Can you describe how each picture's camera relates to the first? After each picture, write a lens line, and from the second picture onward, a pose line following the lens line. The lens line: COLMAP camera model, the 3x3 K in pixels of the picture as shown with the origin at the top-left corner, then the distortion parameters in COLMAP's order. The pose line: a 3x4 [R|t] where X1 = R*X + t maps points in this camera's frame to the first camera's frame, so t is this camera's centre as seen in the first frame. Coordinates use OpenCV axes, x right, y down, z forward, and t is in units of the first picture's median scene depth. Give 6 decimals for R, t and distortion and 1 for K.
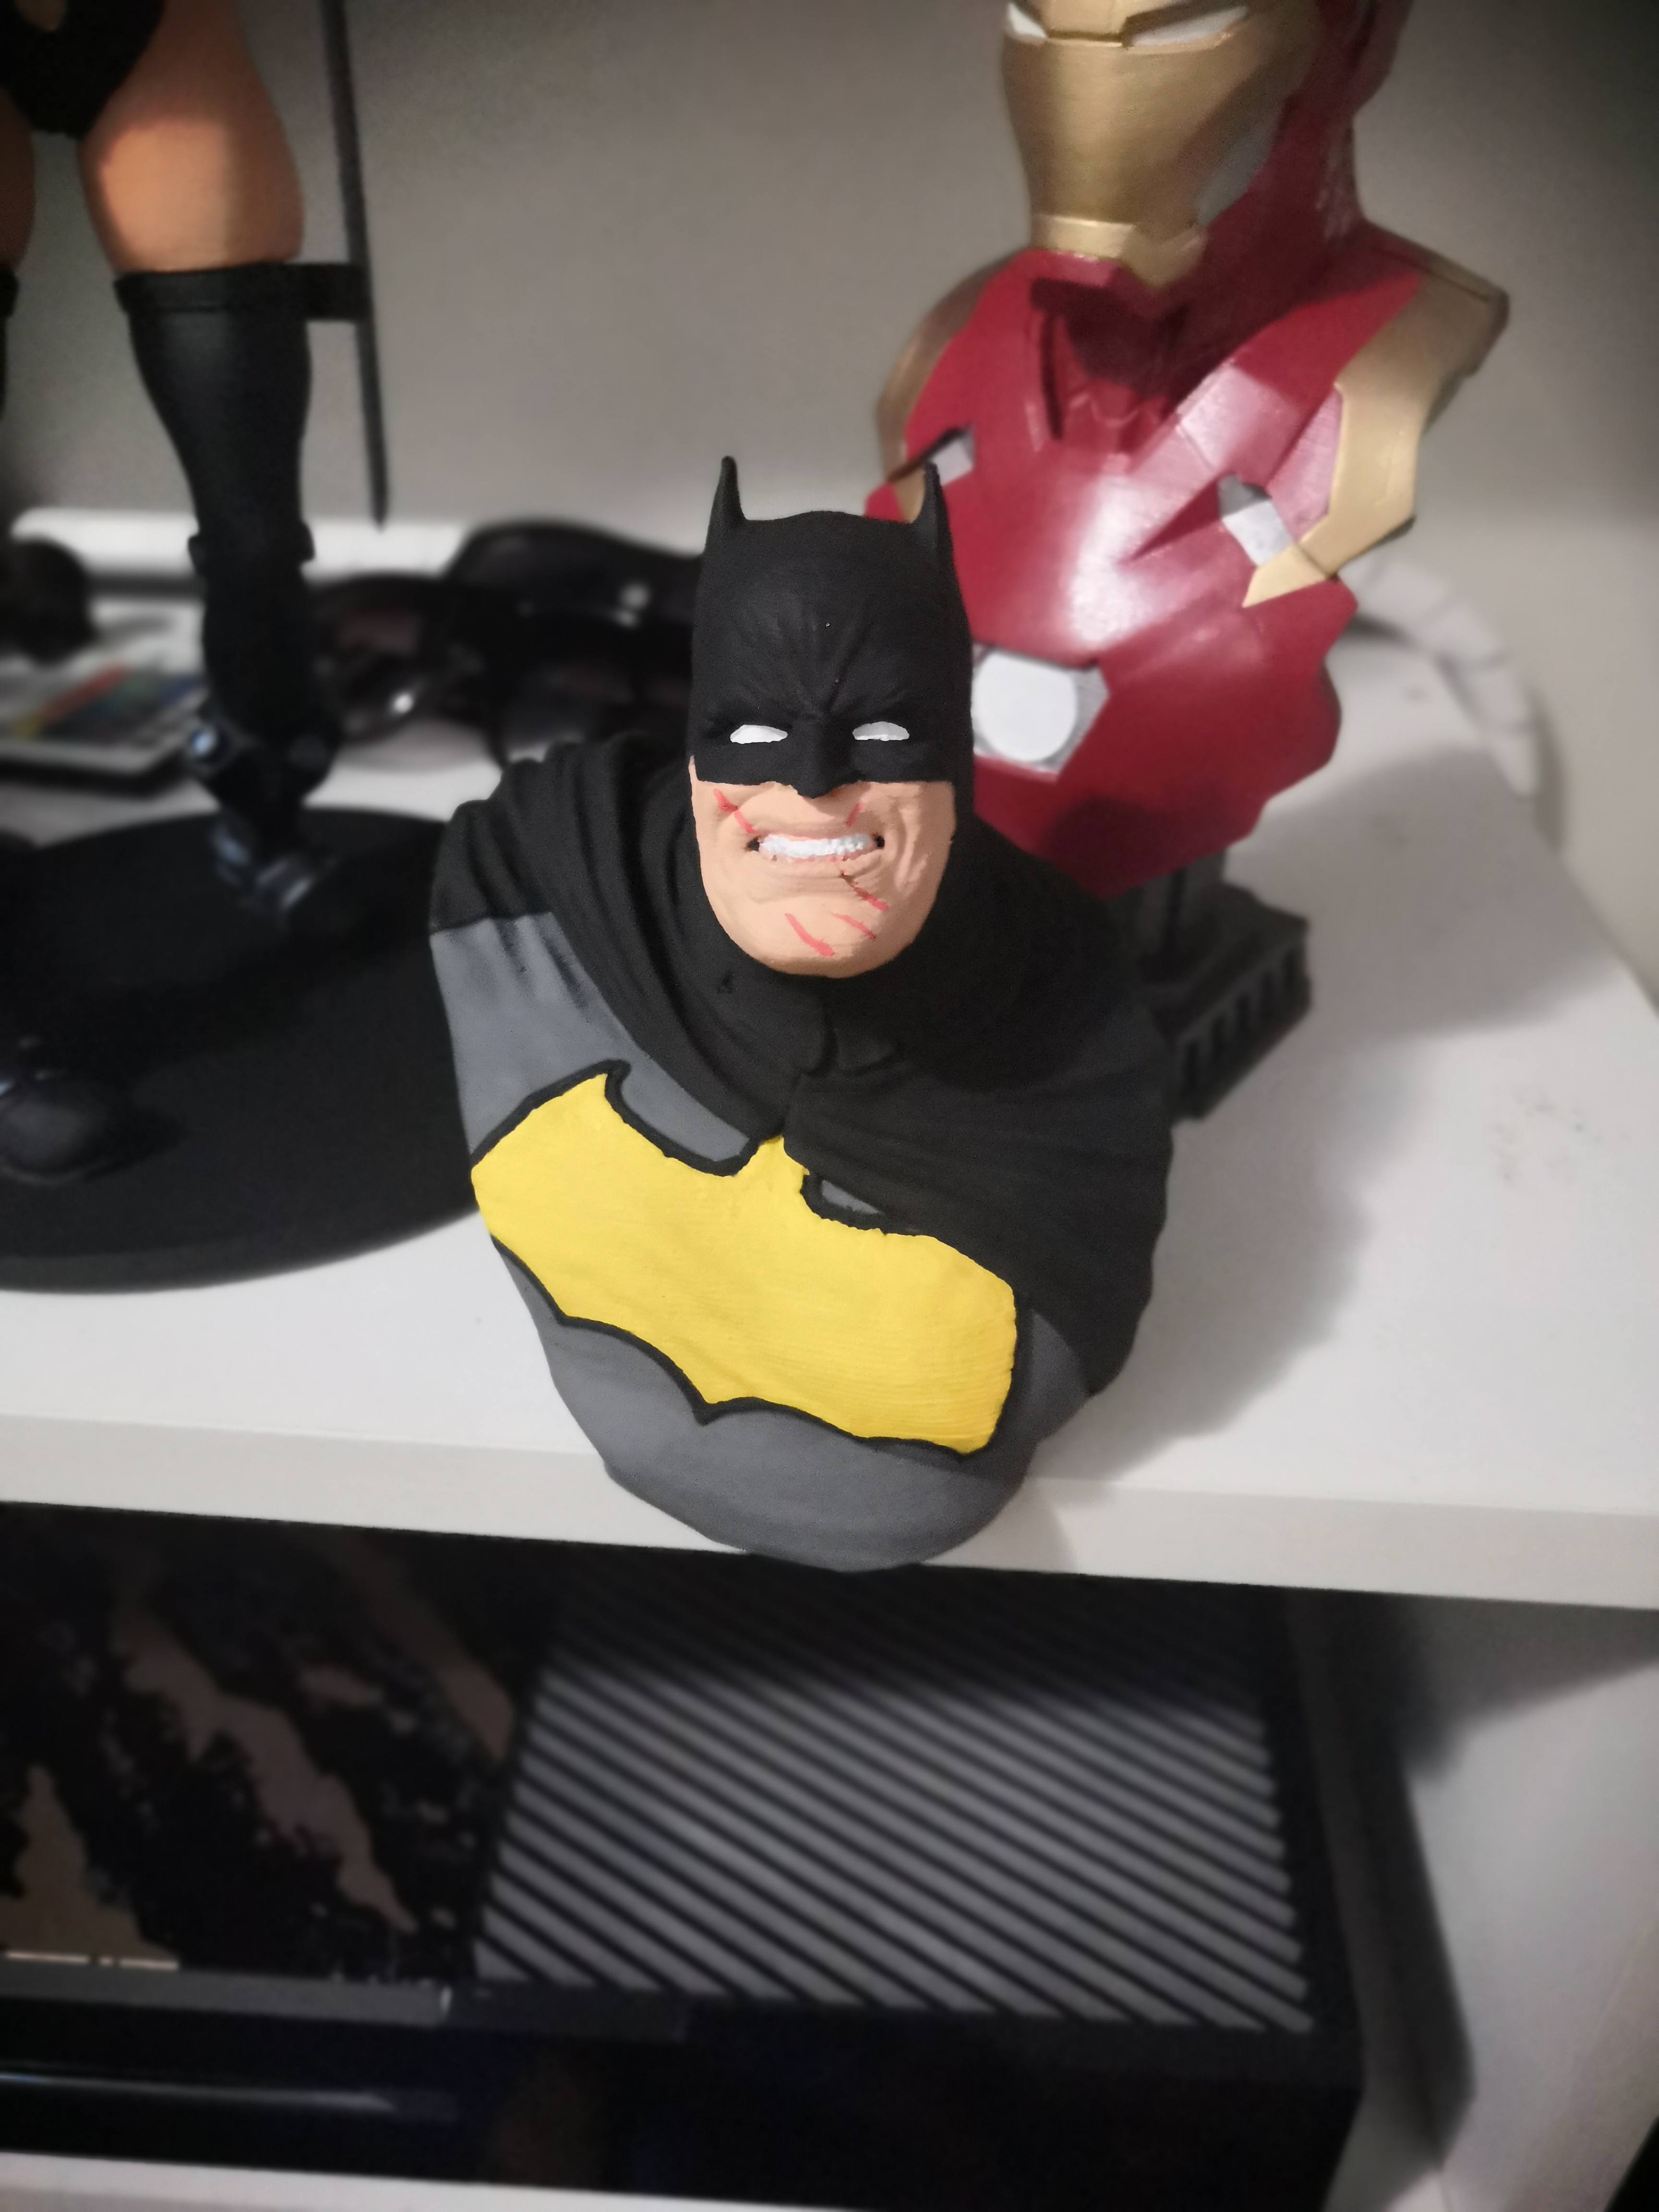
lens RADIAL K [[1780.9, 0, 829.5], [0, 1780.9, 1106.0], [0, 0, 1]] dist [-0.030467, -0.002619]
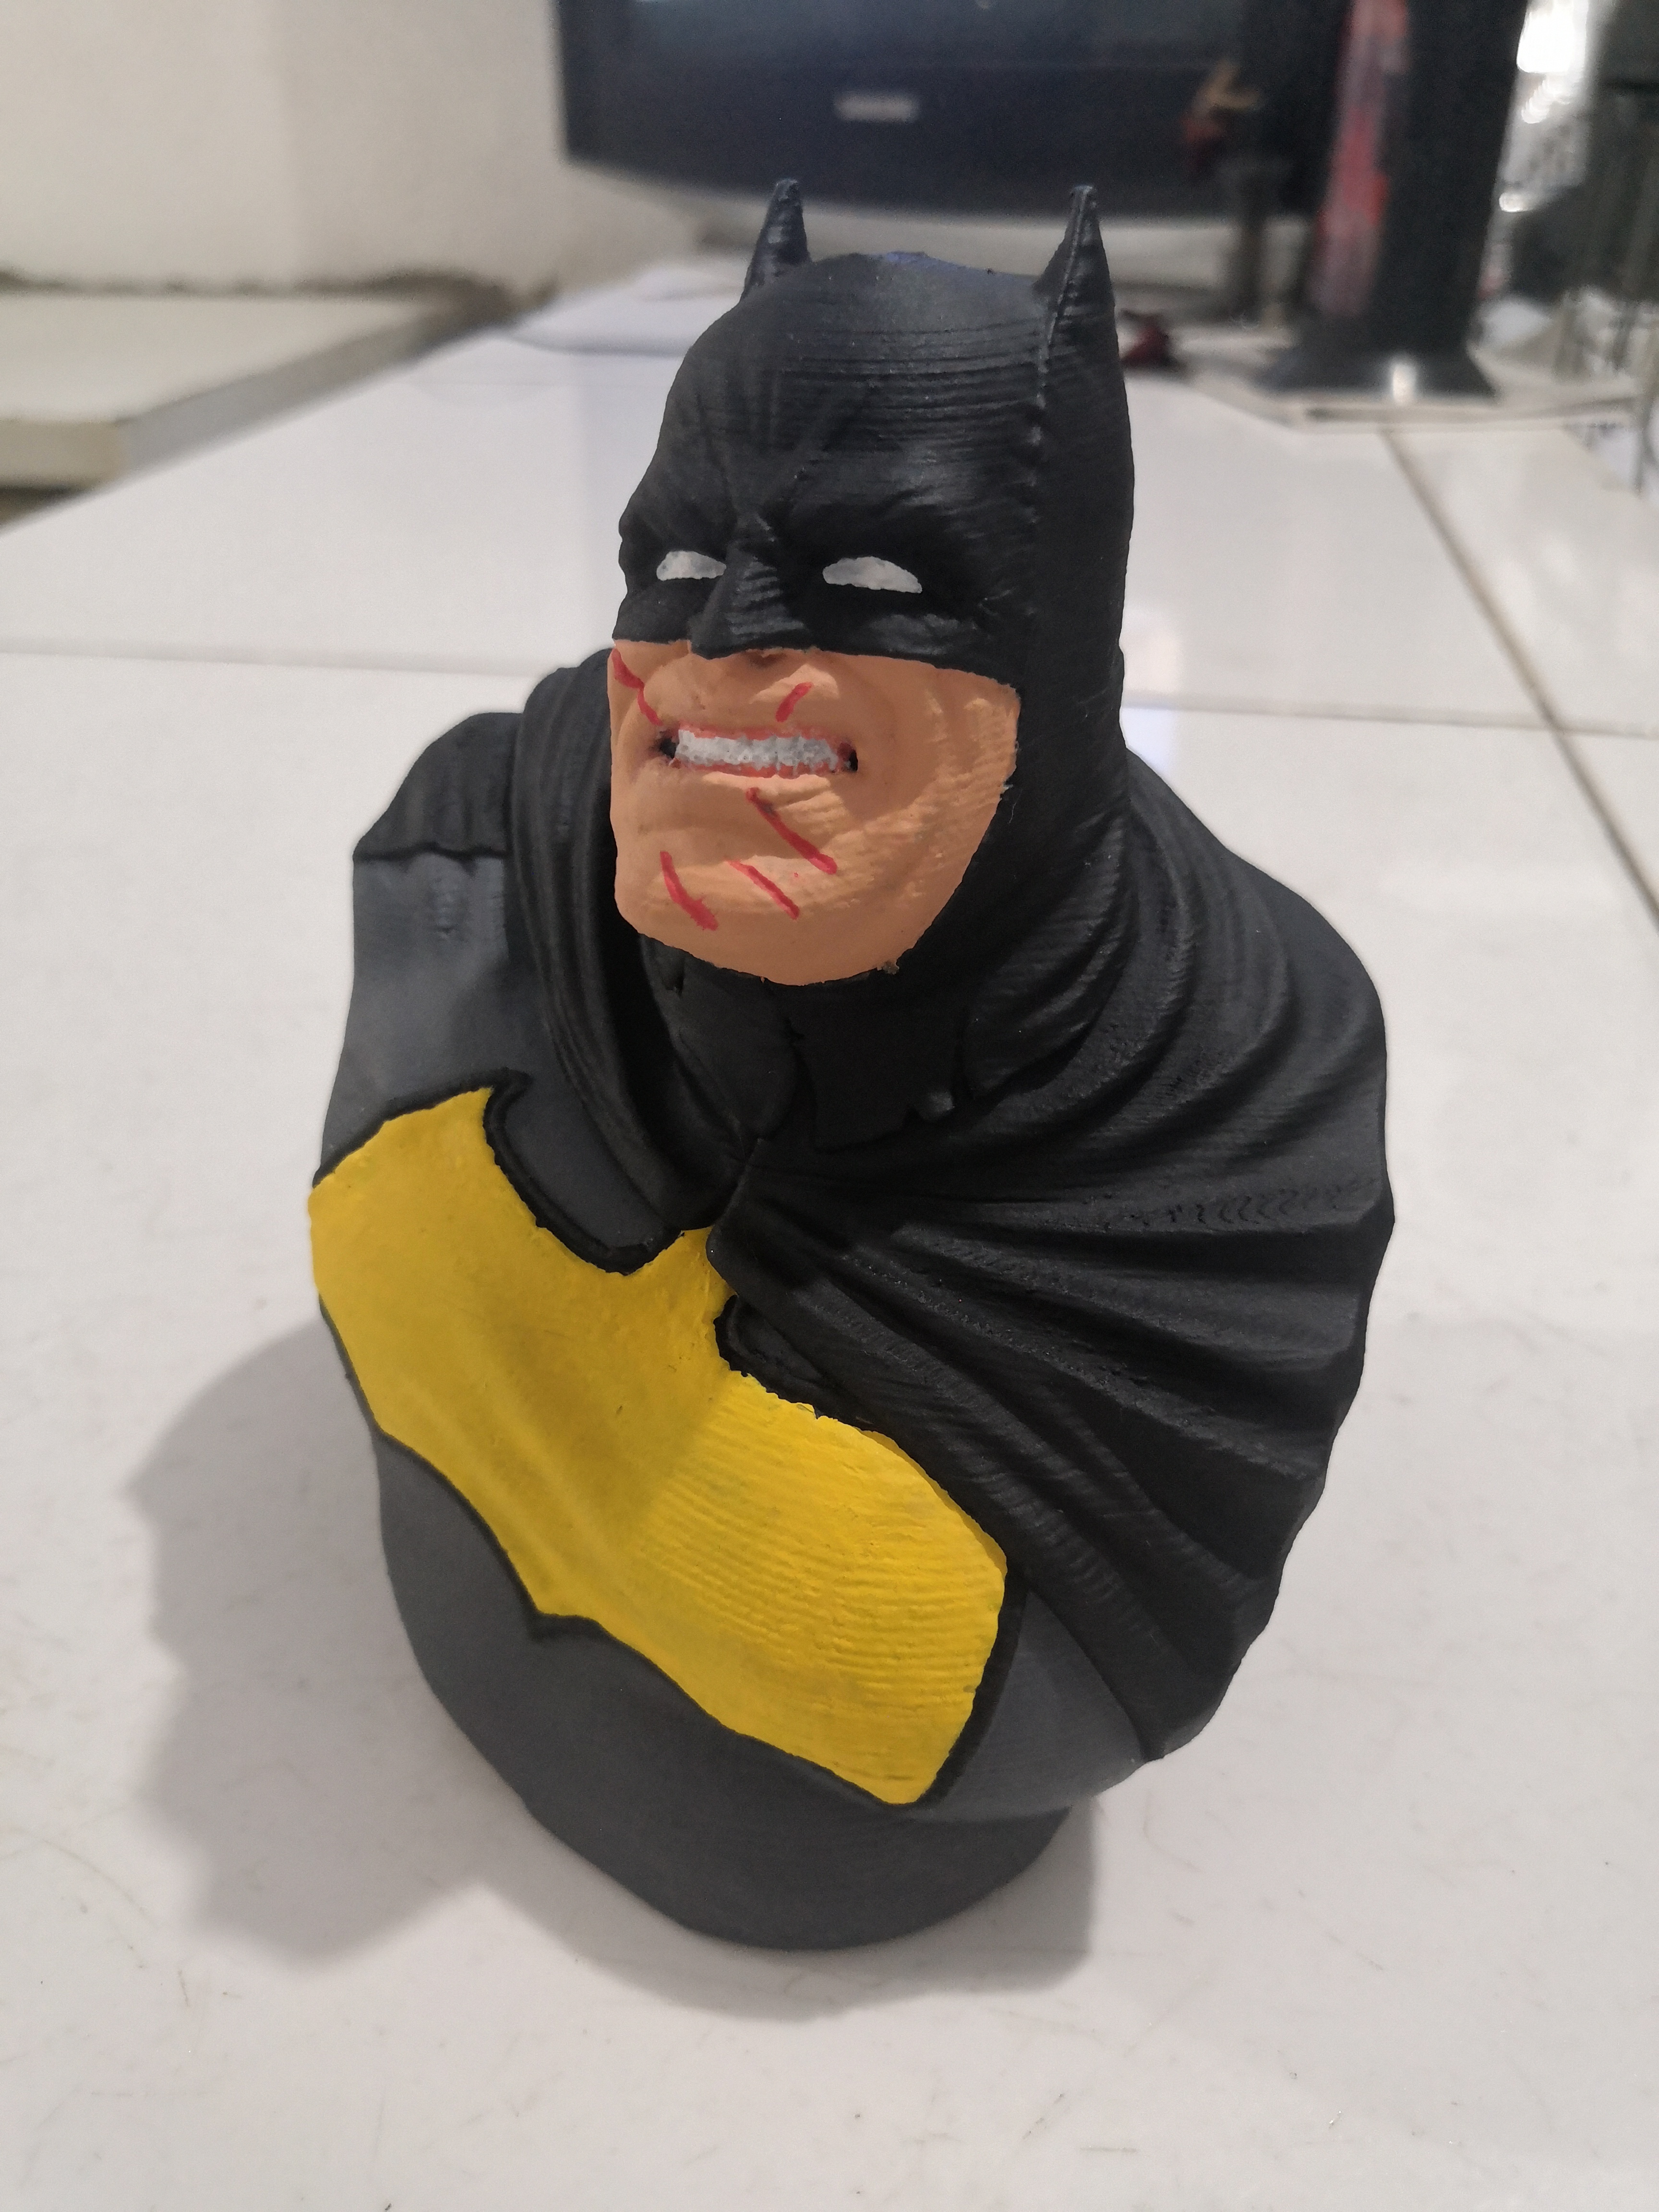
lens RADIAL K [[1780.9, 0, 829.5], [0, 1780.9, 1106.0], [0, 0, 1]] dist [-0.030467, -0.002619]
pose [[0.932127, 0.167164, -0.321241, 0.212296], [-0.189908, 0.980963, -0.040584, -0.008809], [0.308341, 0.098835, 0.946128, 0.406914]]
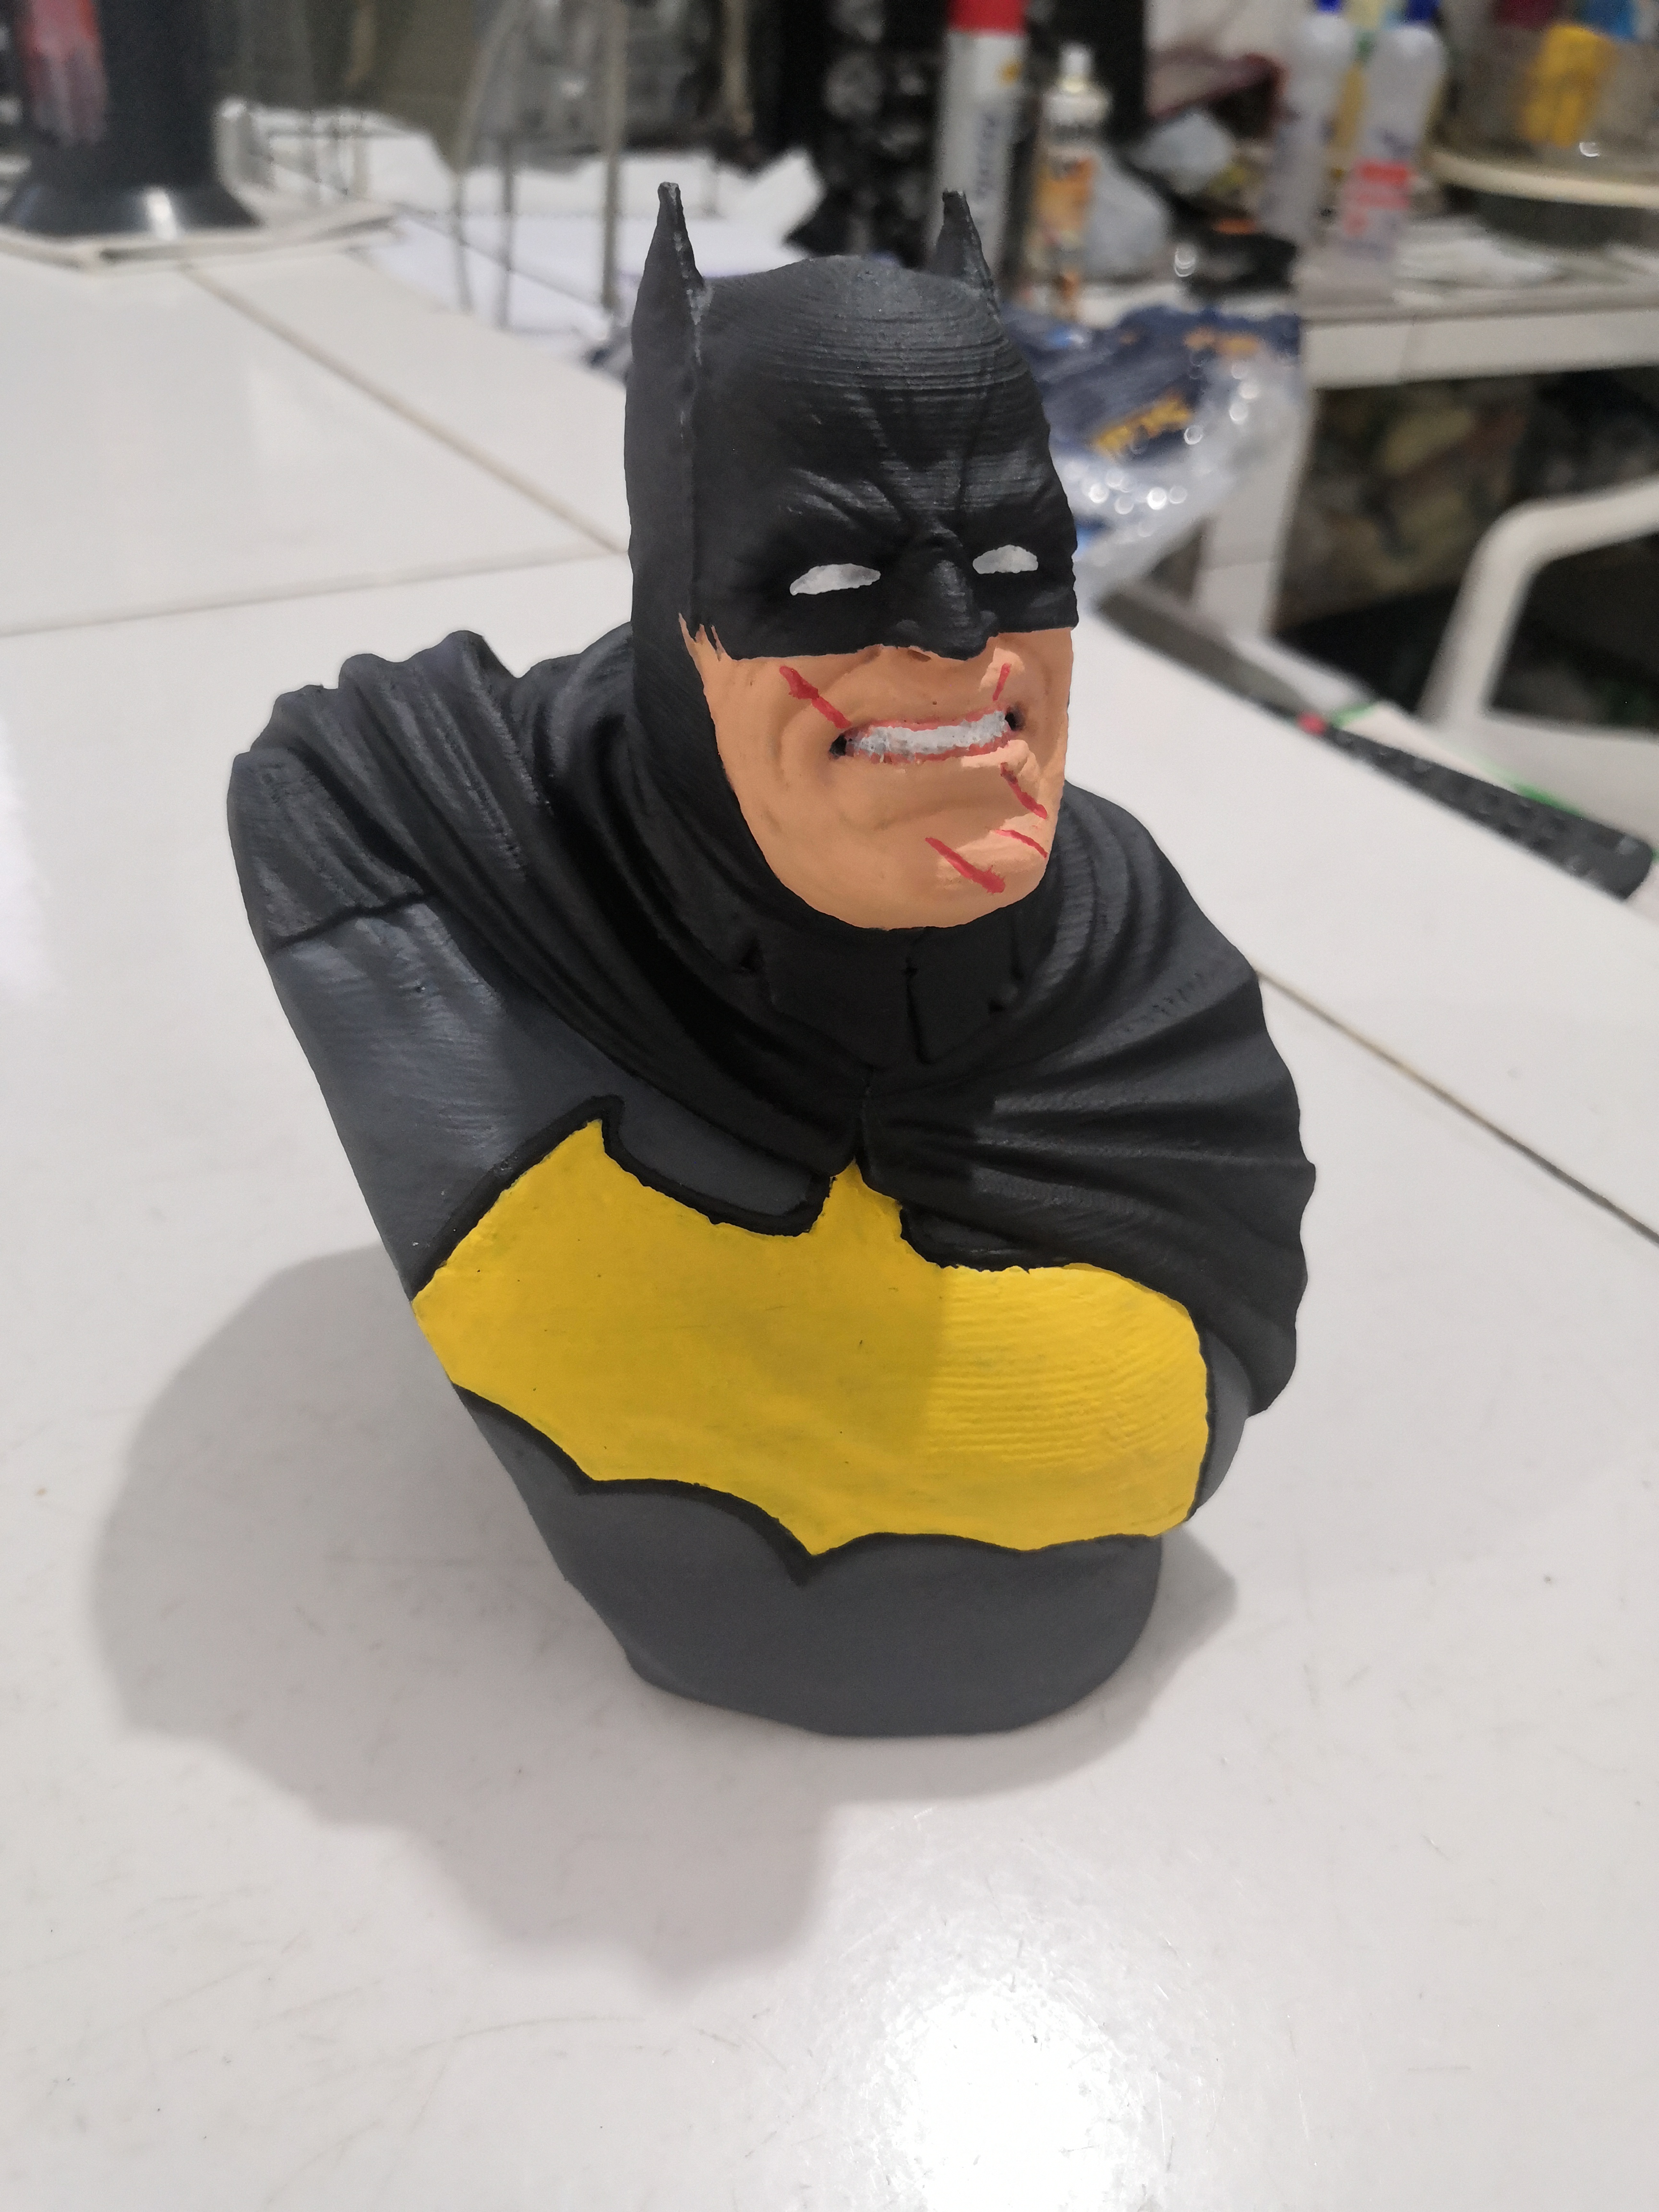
lens RADIAL K [[1780.9, 0, 829.5], [0, 1780.9, 1106.0], [0, 0, 1]] dist [-0.030467, -0.002619]
pose [[0.937106, -0.167785, 0.306073, -0.252730], [0.161819, 0.985796, 0.044957, -0.039878], [-0.309269, 0.007398, 0.950946, 0.332893]]
